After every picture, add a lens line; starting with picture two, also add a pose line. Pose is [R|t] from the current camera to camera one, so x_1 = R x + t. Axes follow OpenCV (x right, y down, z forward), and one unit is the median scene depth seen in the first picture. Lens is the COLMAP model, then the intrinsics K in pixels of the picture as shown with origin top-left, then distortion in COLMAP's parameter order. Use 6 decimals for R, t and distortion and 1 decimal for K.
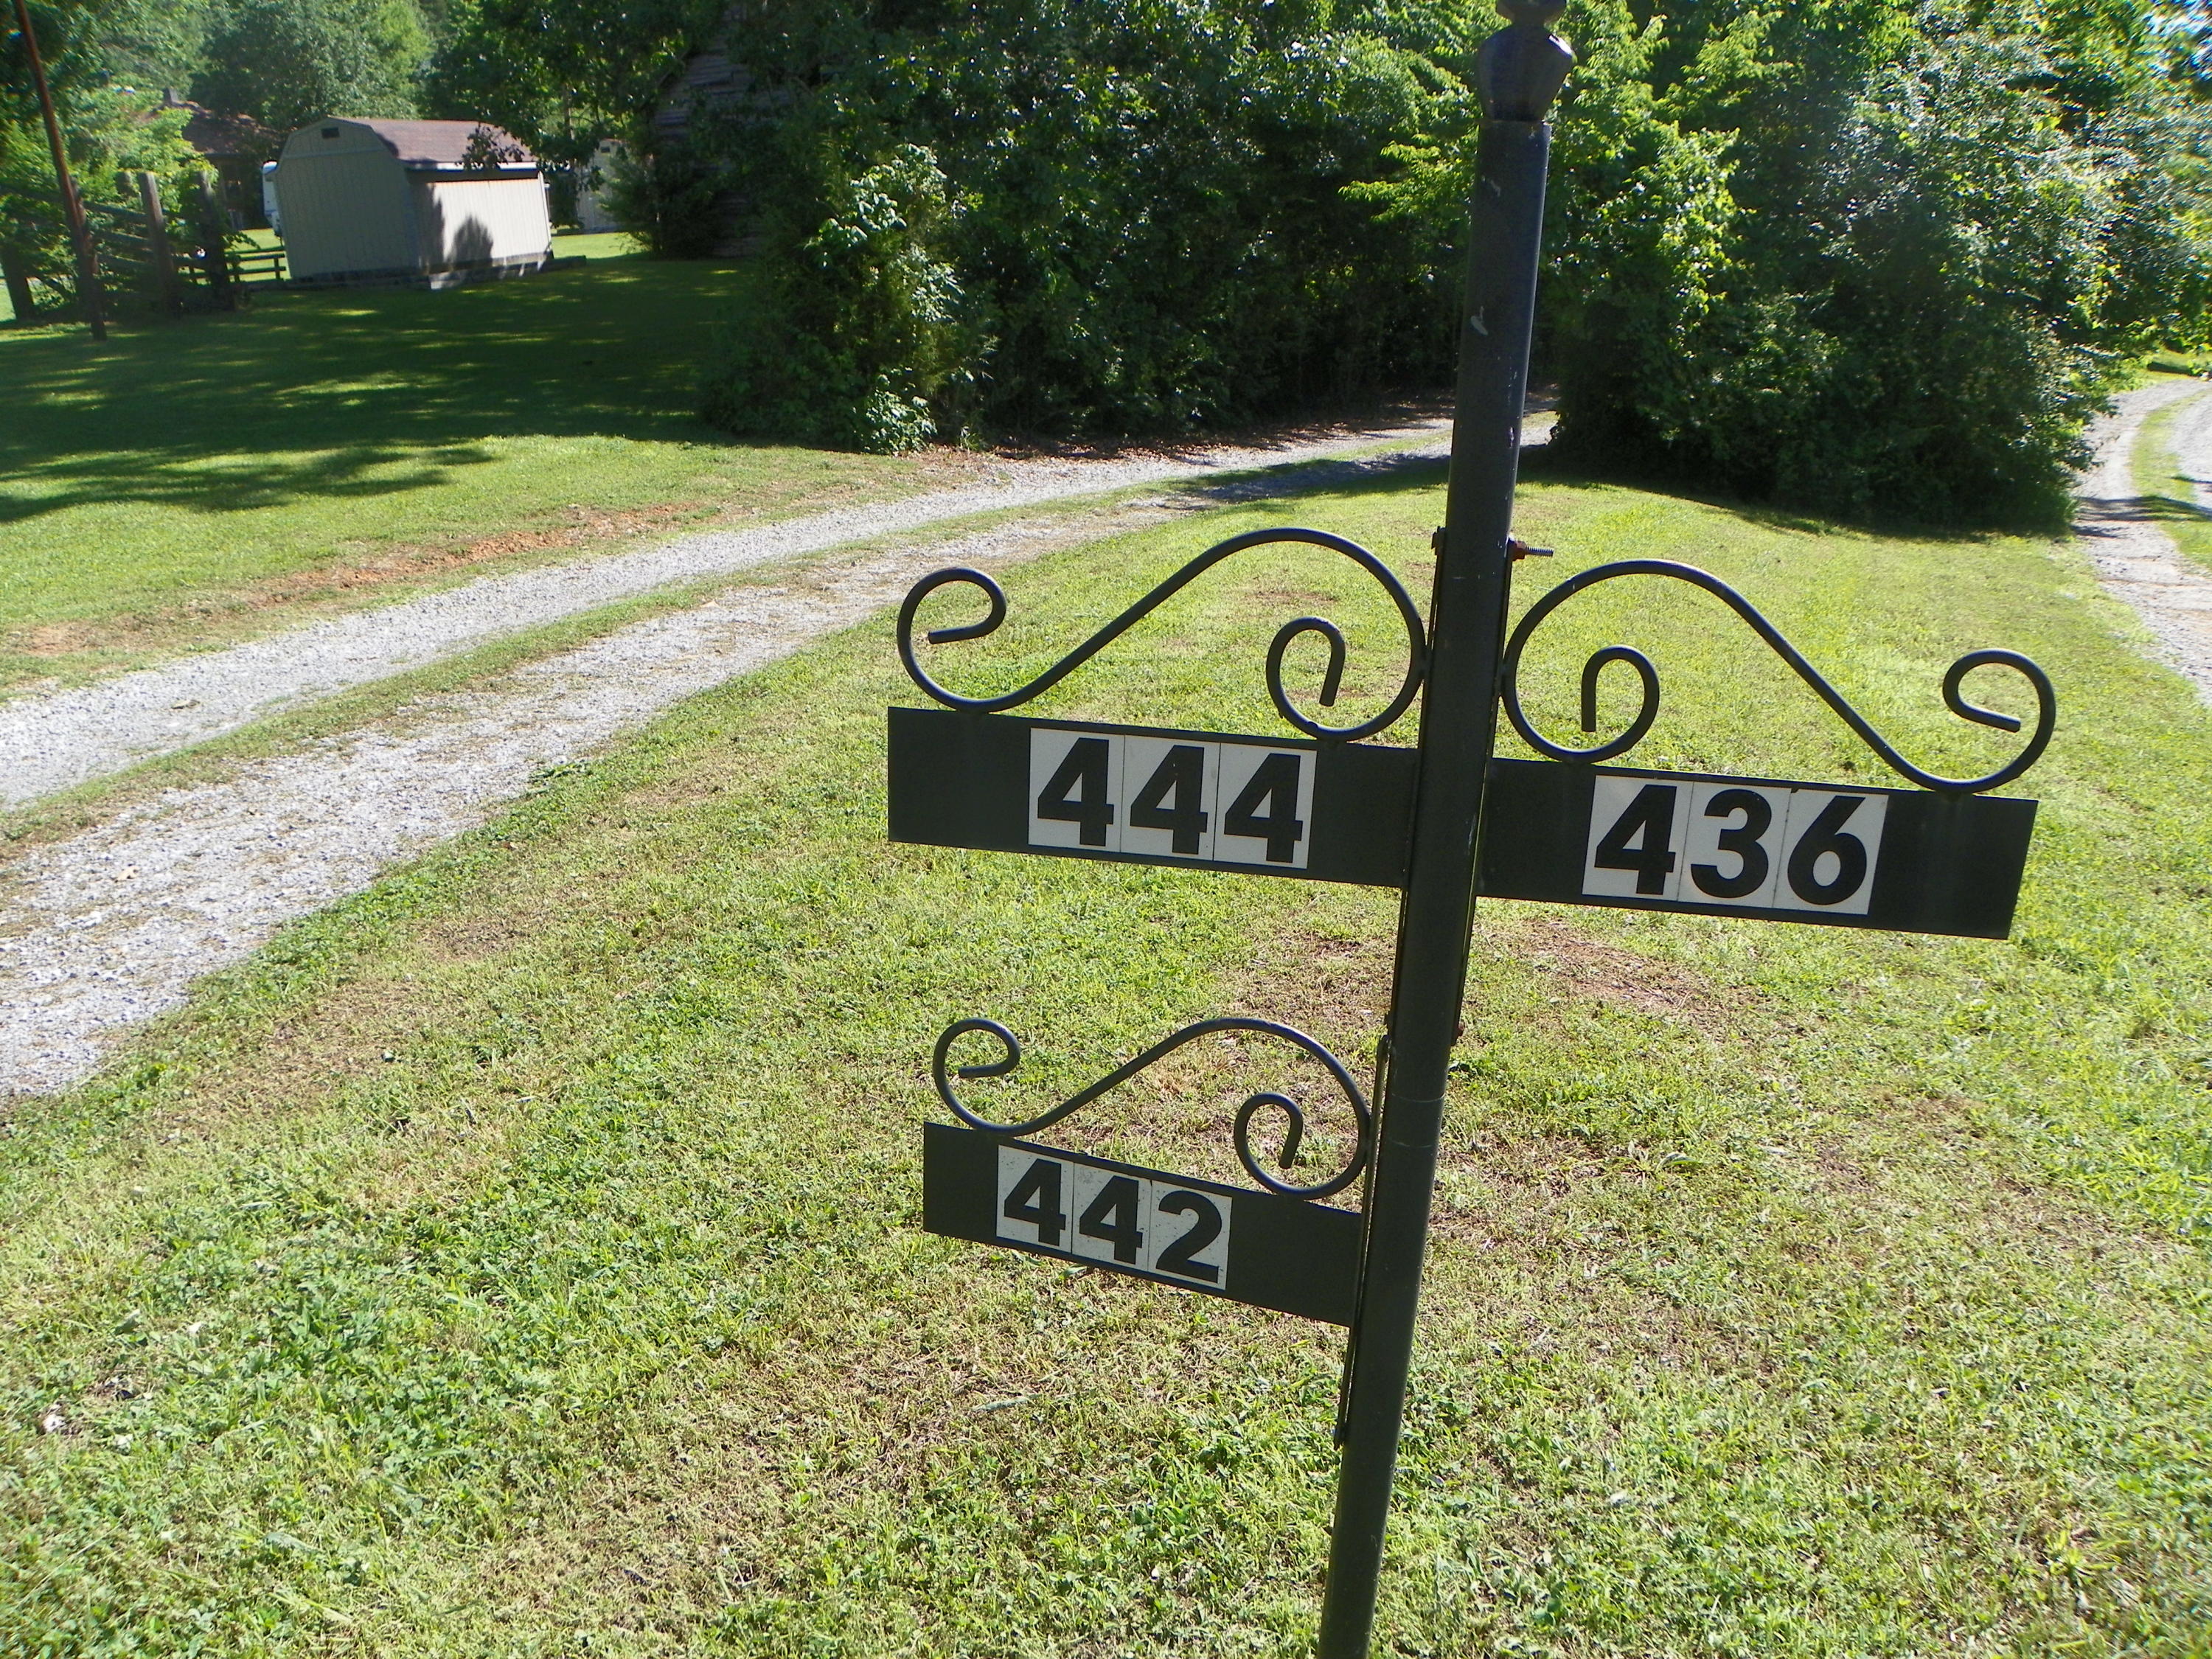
lens RADIAL K [[1699.1, 0, 1109.3], [0, 1699.1, 845.5], [0, 0, 1]] dist [-0.159521, 0.106492]
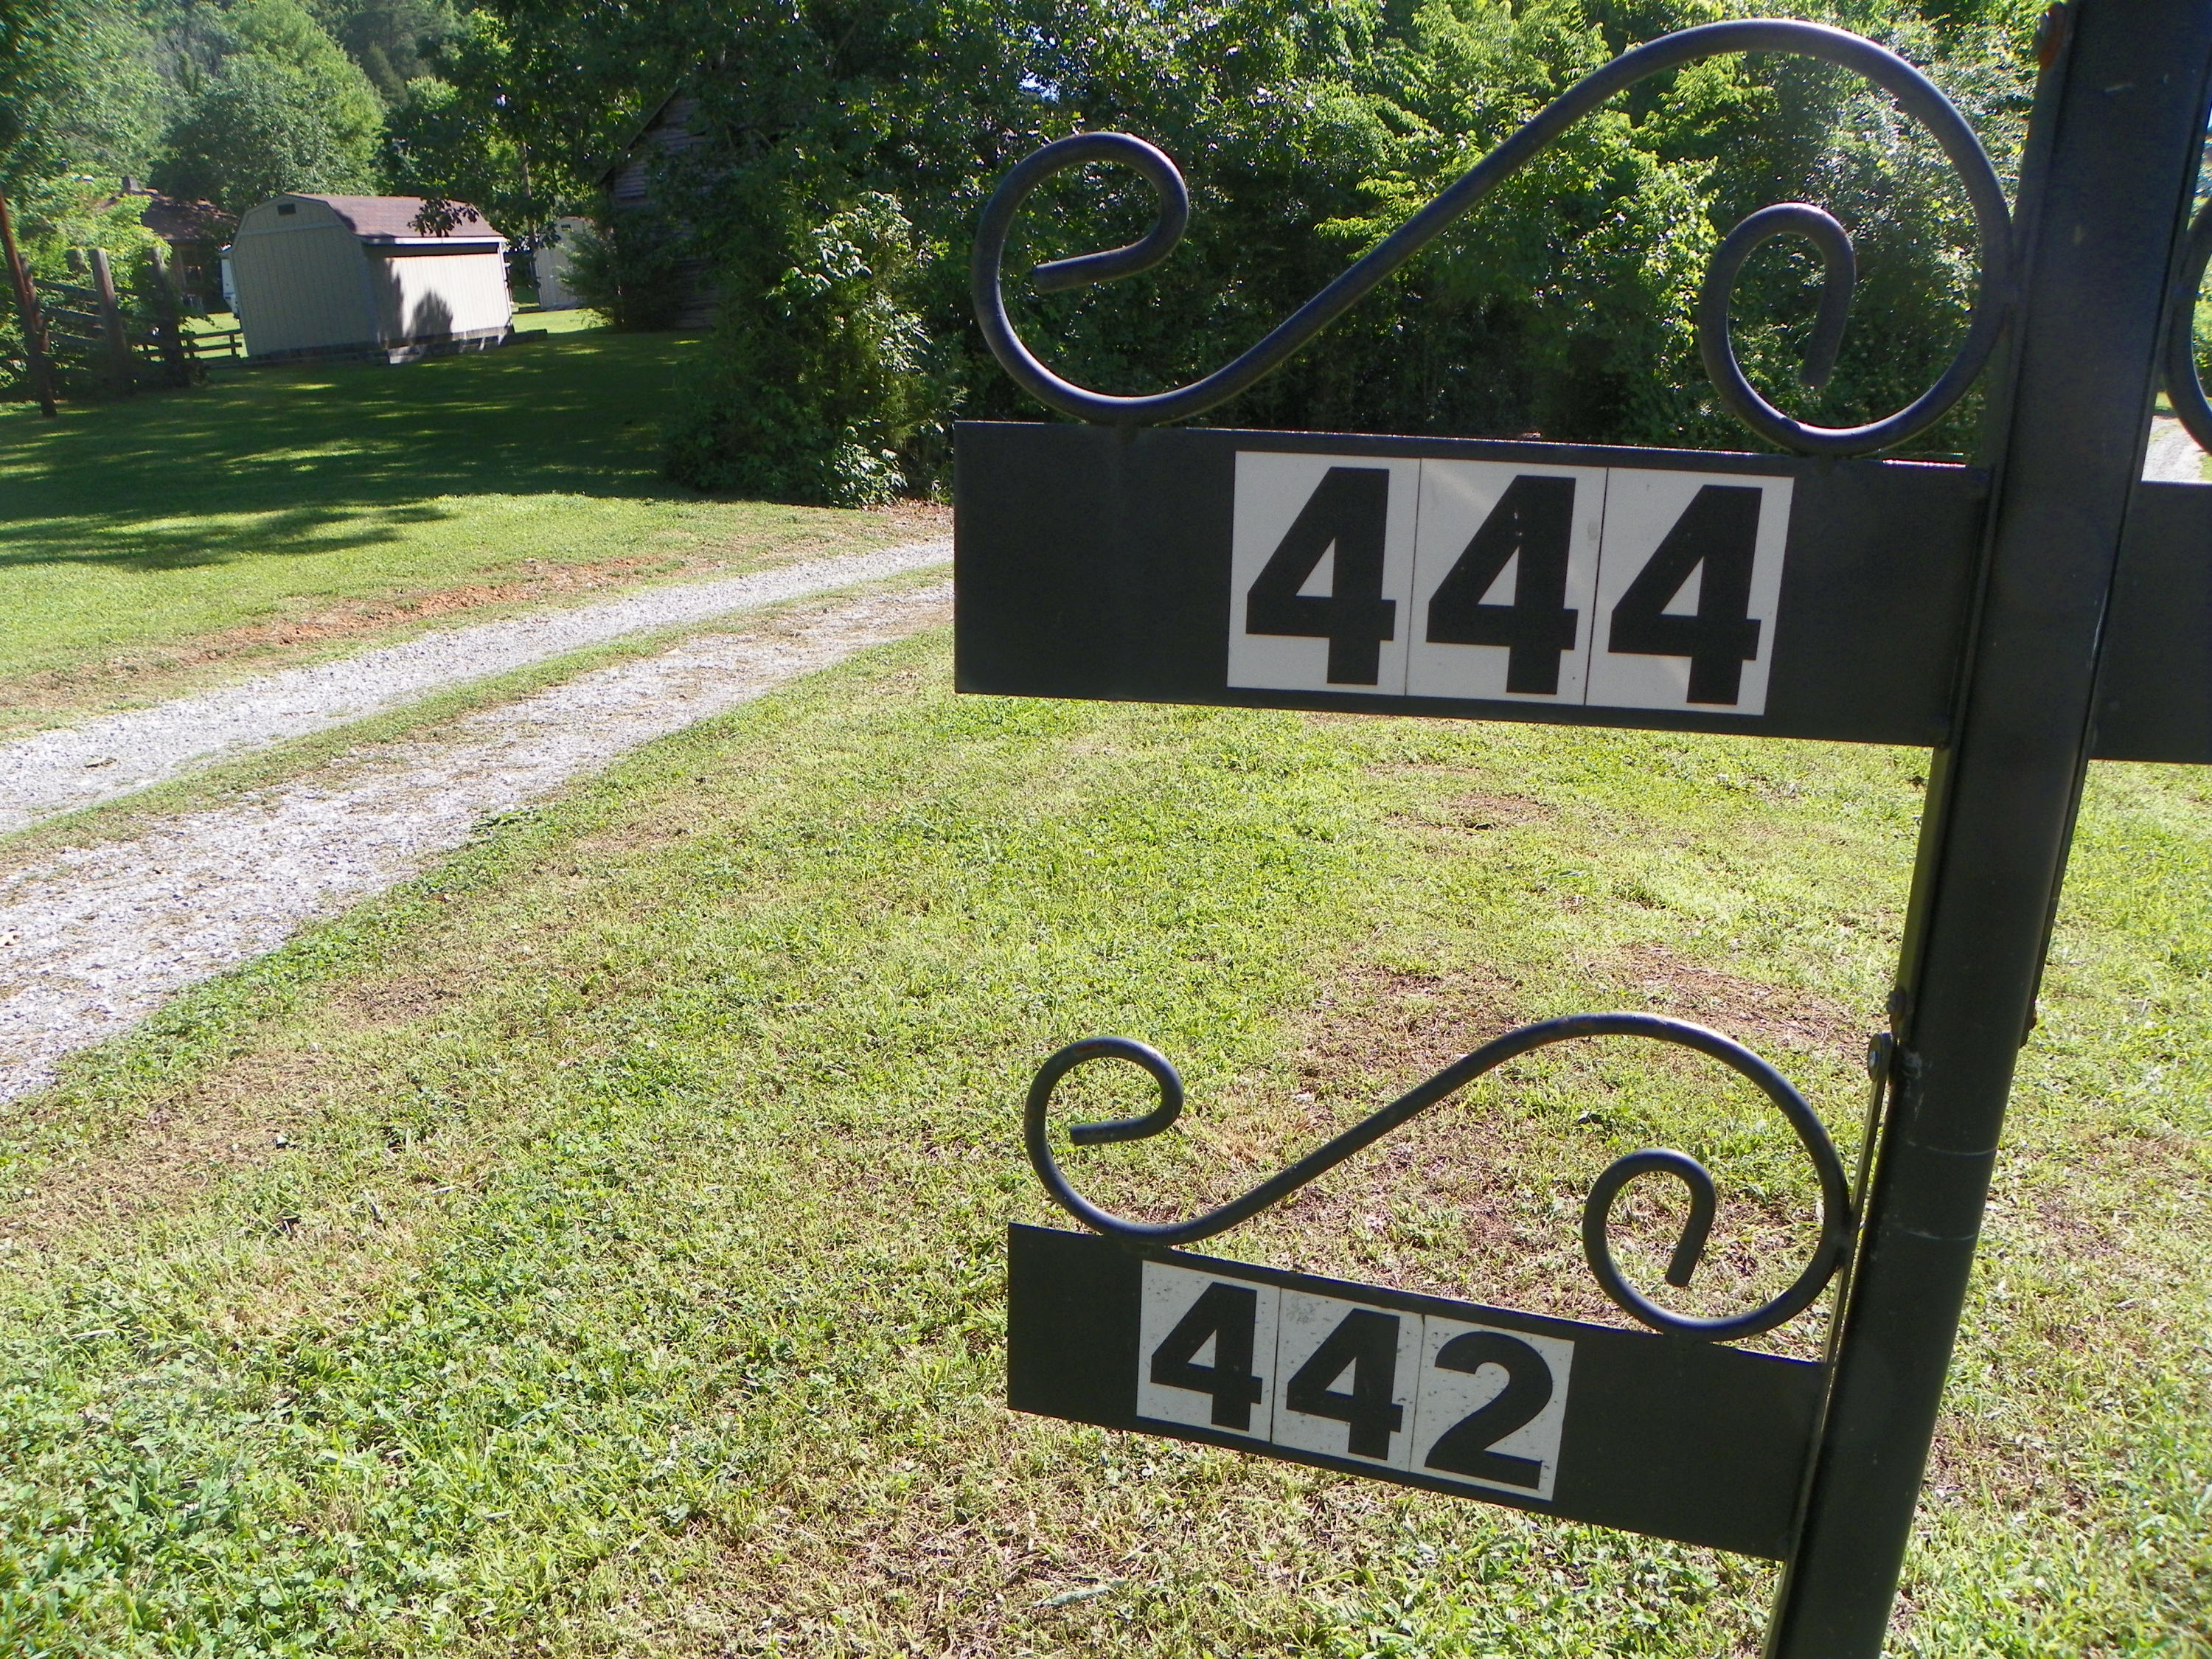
lens RADIAL K [[1699.1, 0, 1105.3], [0, 1699.1, 841.9], [0, 0, 1]] dist [-0.159521, 0.106492]
pose [[0.999575, -0.025650, 0.013863, -0.019820], [0.026225, 0.998730, -0.043009, 0.014471], [-0.012742, 0.043354, 0.998978, 0.102381]]
